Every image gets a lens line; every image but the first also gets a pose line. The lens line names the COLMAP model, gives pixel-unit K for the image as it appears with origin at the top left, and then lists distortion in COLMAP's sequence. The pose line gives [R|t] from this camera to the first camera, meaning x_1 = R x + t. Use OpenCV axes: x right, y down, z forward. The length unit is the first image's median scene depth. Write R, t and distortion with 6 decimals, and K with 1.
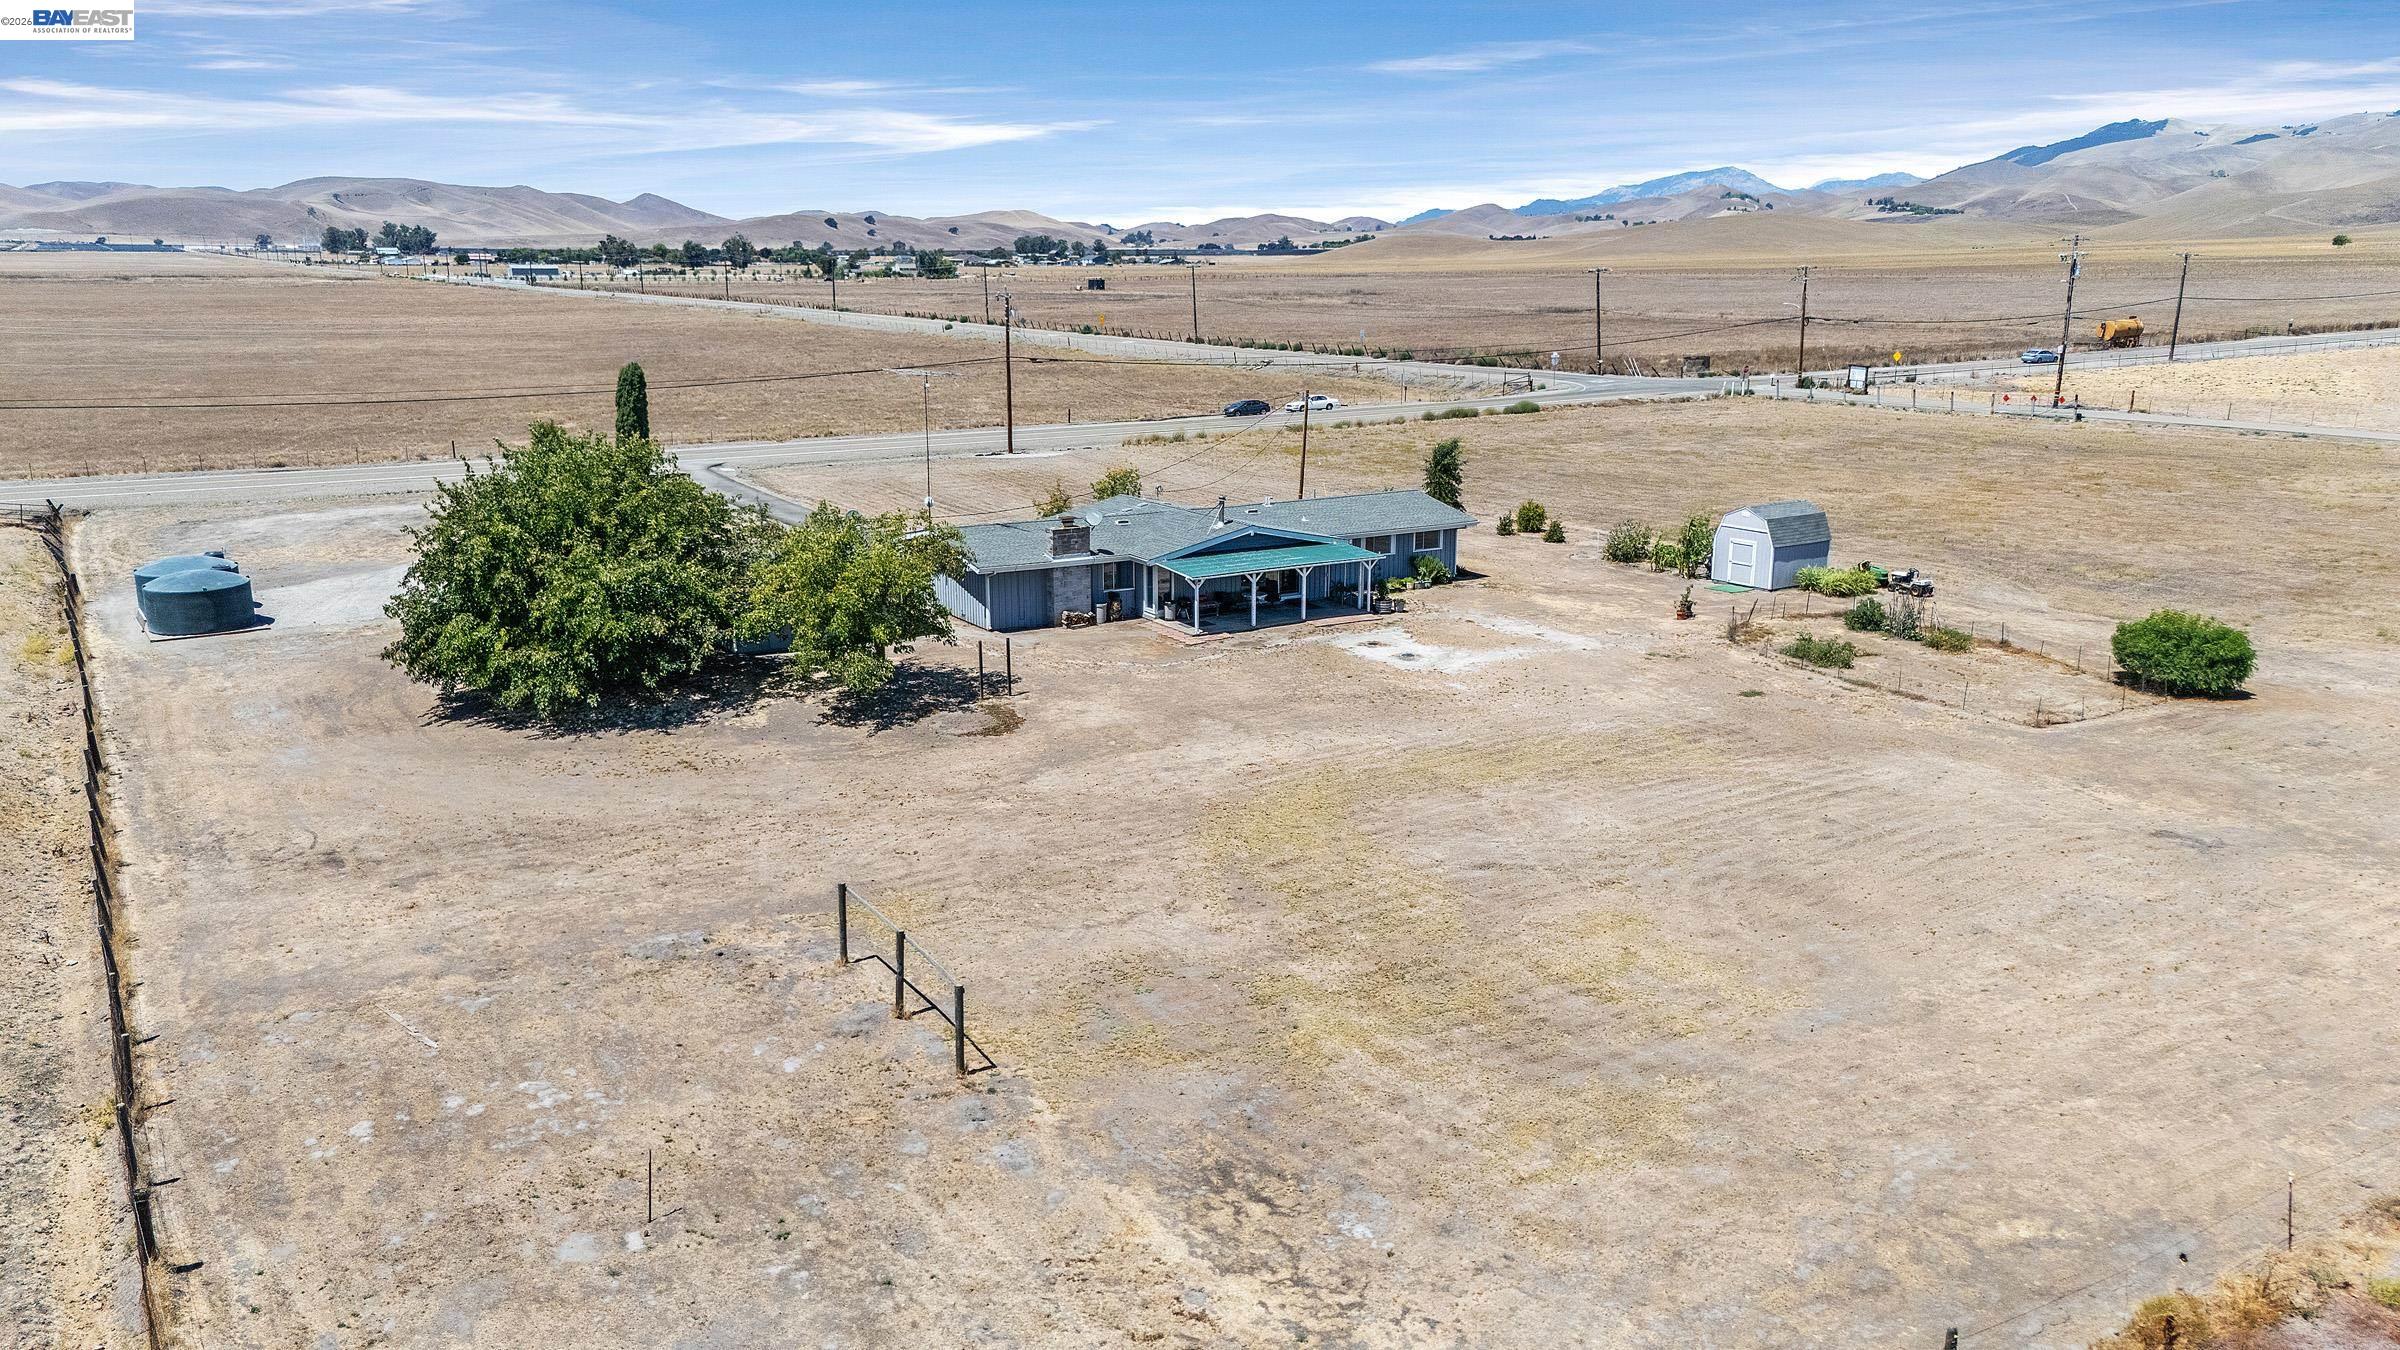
lens RADIAL K [[1768.1, 0, 1200.0], [0, 1768.1, 675.0], [0, 0, 1]] dist [0.078342, -0.007480]
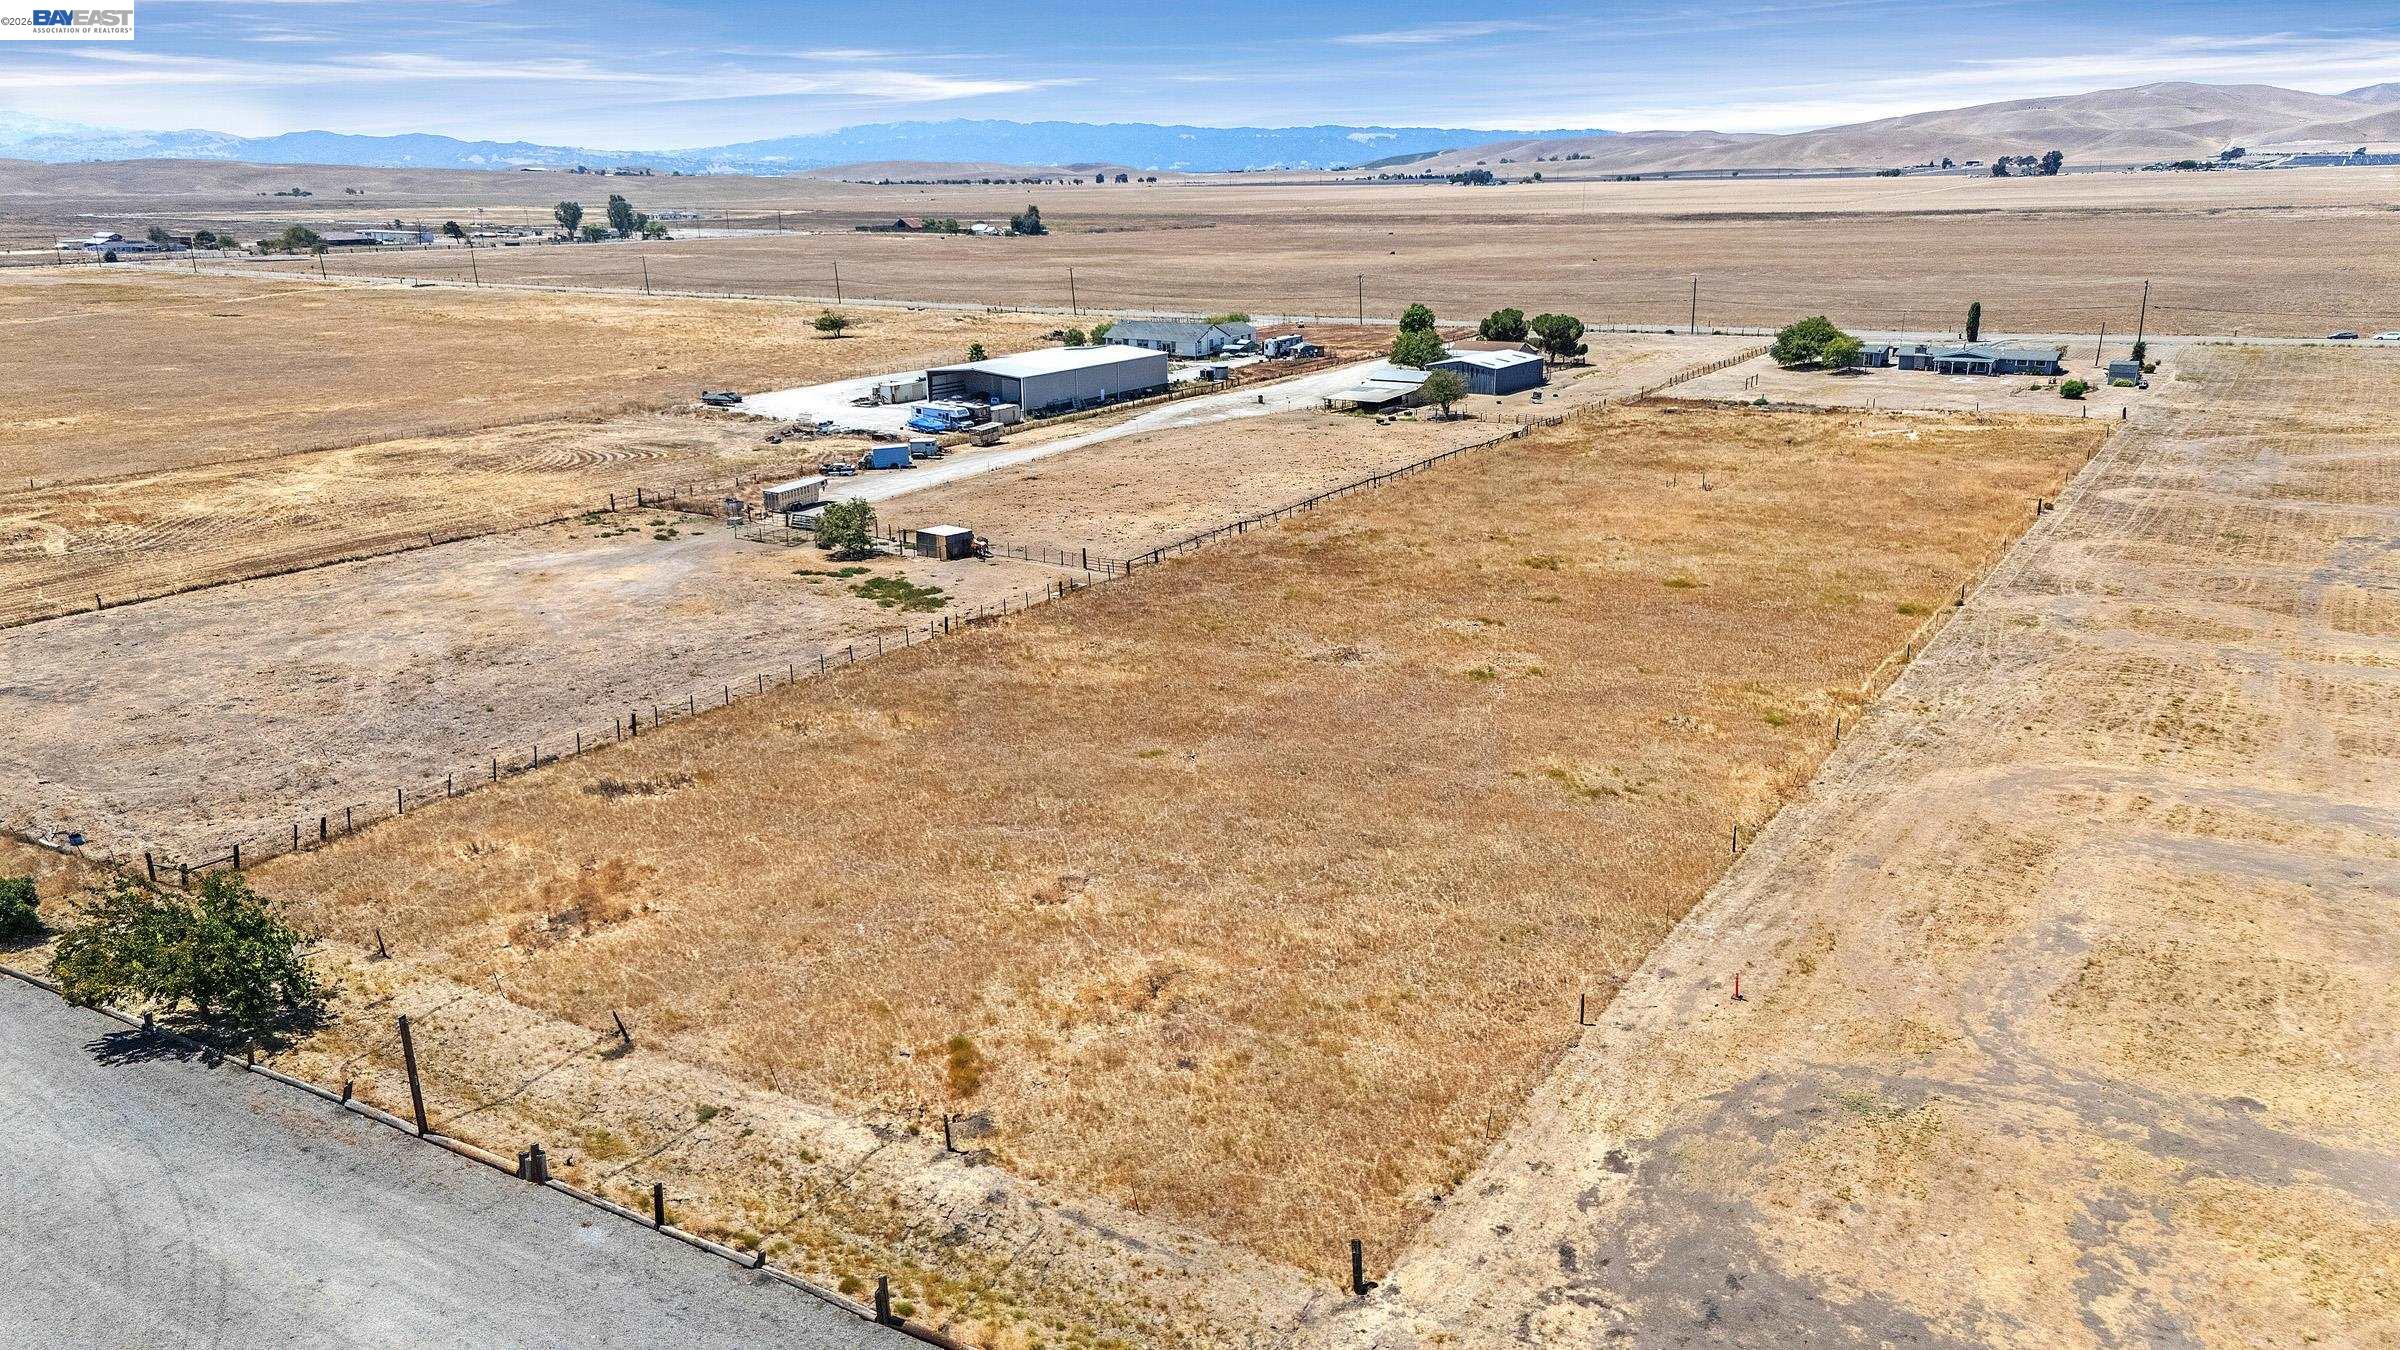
lens RADIAL K [[1768.1, 0, 1200.0], [0, 1768.1, 675.0], [0, 0, 1]] dist [0.078342, -0.007480]
pose [[0.444474, 0.242046, -0.862471, 0.744518], [-0.195751, 0.965778, 0.170158, 0.068830], [0.874142, 0.093199, 0.476644, -0.610203]]
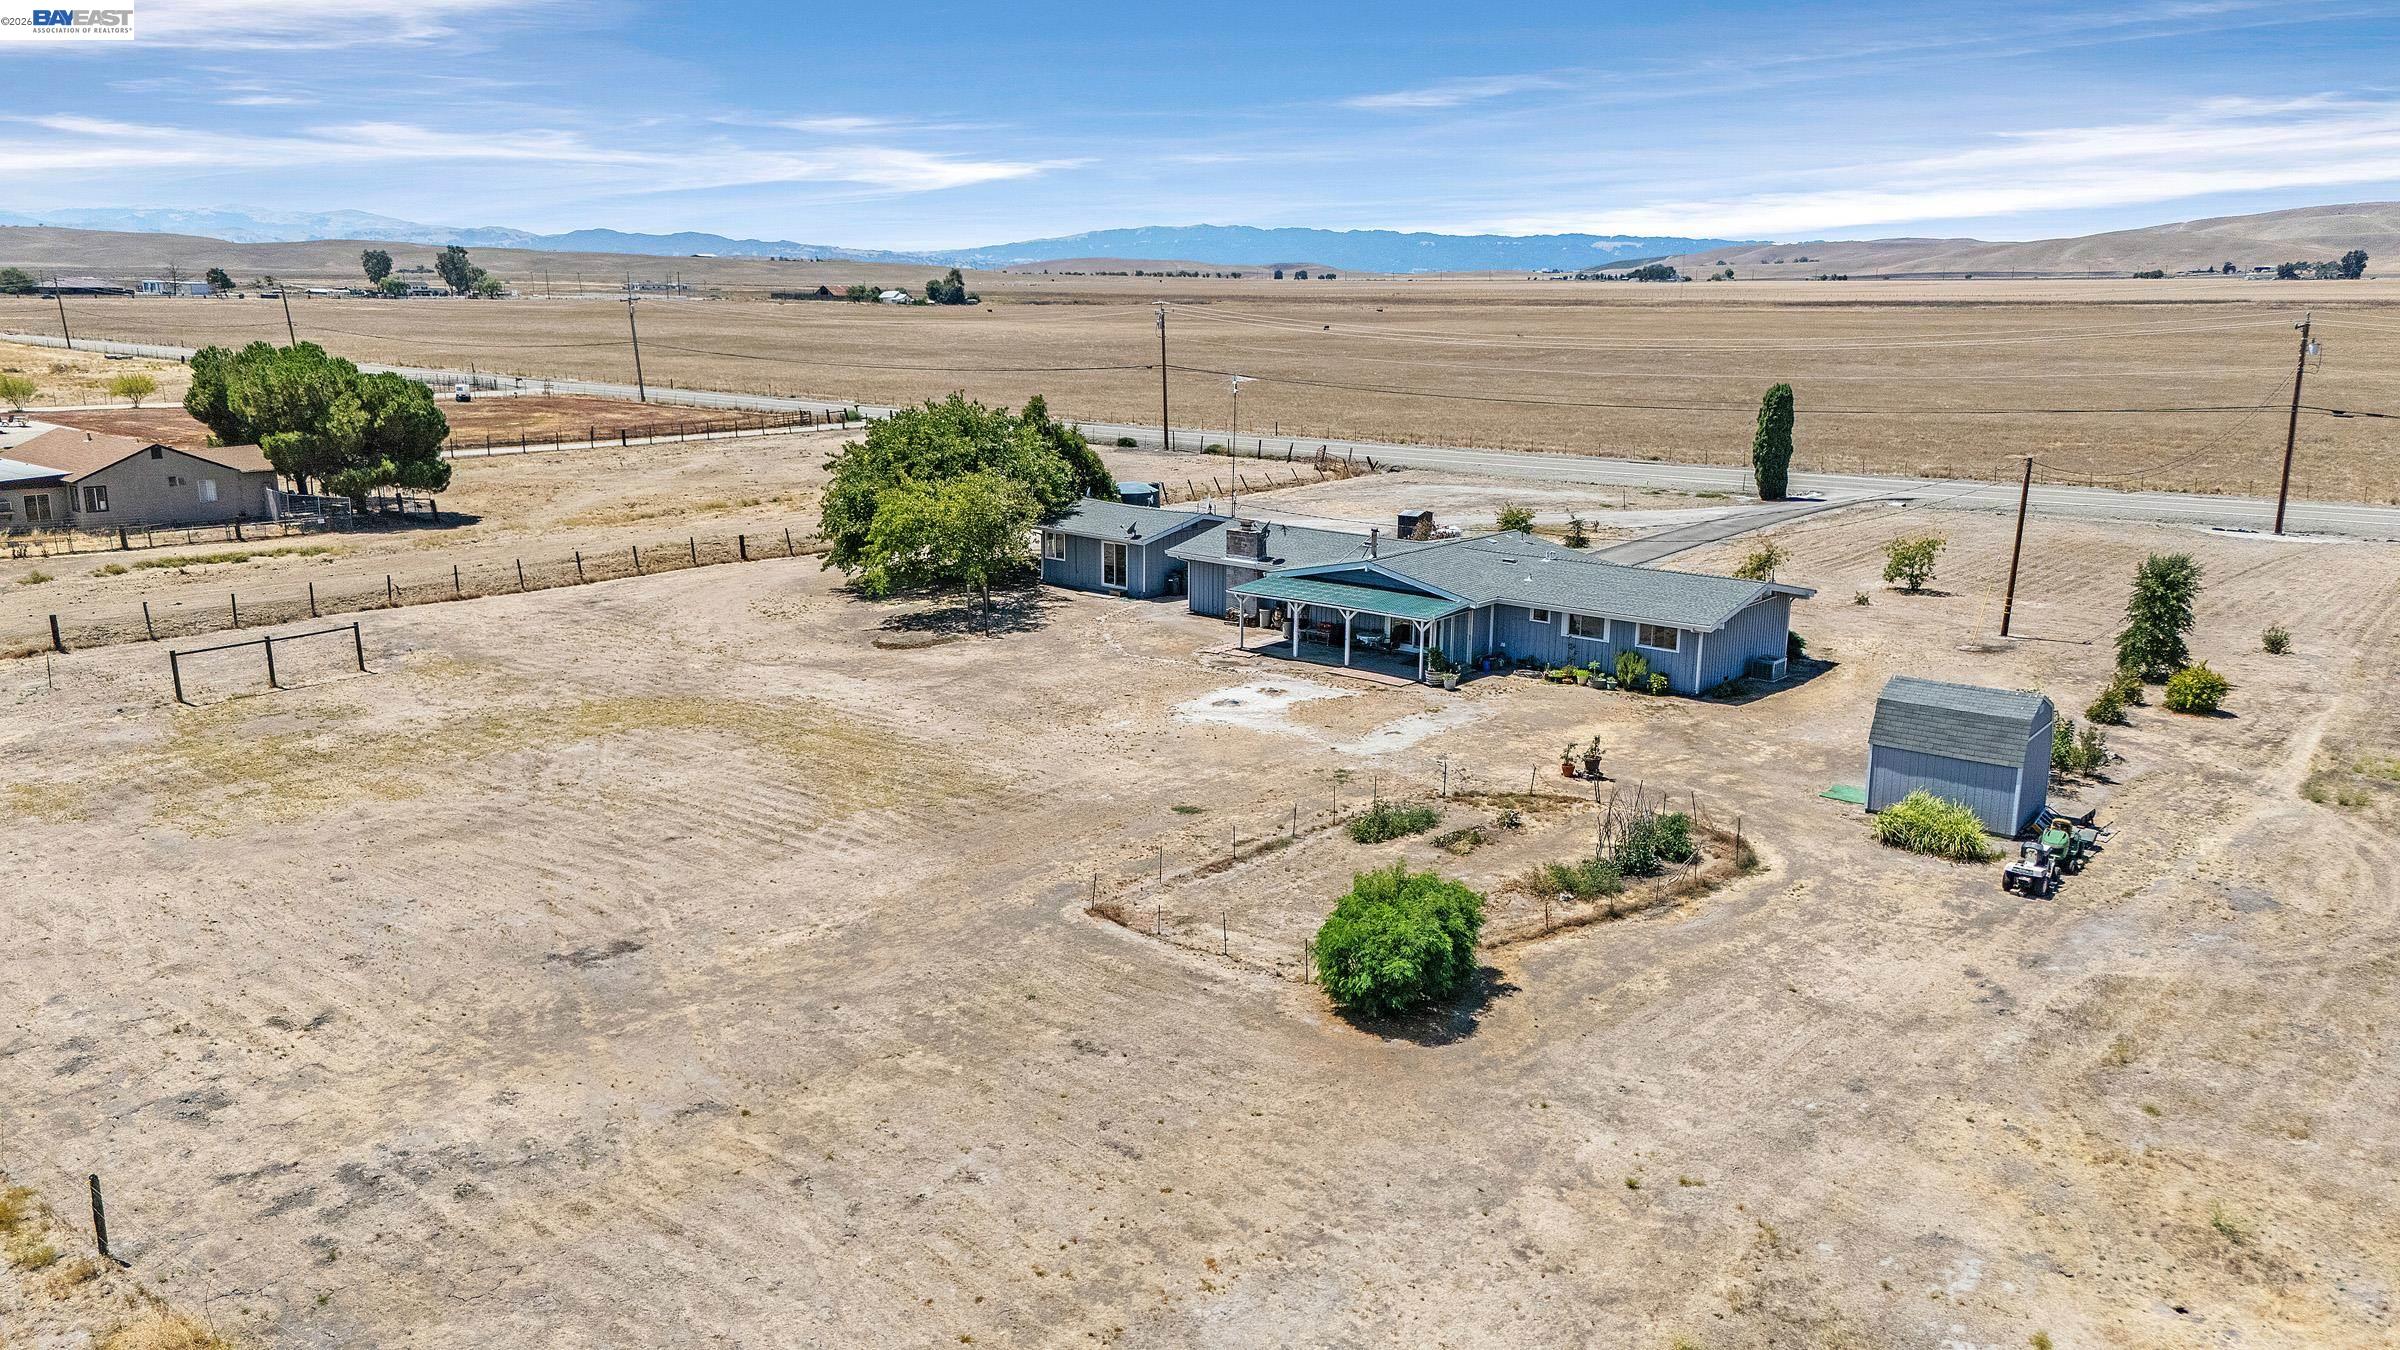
lens RADIAL K [[1739.2, 0, 1200.3], [0, 1739.2, 723.6], [0, 0, 1]] dist [0.086458, -0.005052]
pose [[0.319075, 0.238697, -0.917178, 0.214978], [-0.223974, 0.959342, 0.171753, -0.034779], [0.920884, 0.150622, 0.359563, 0.146628]]
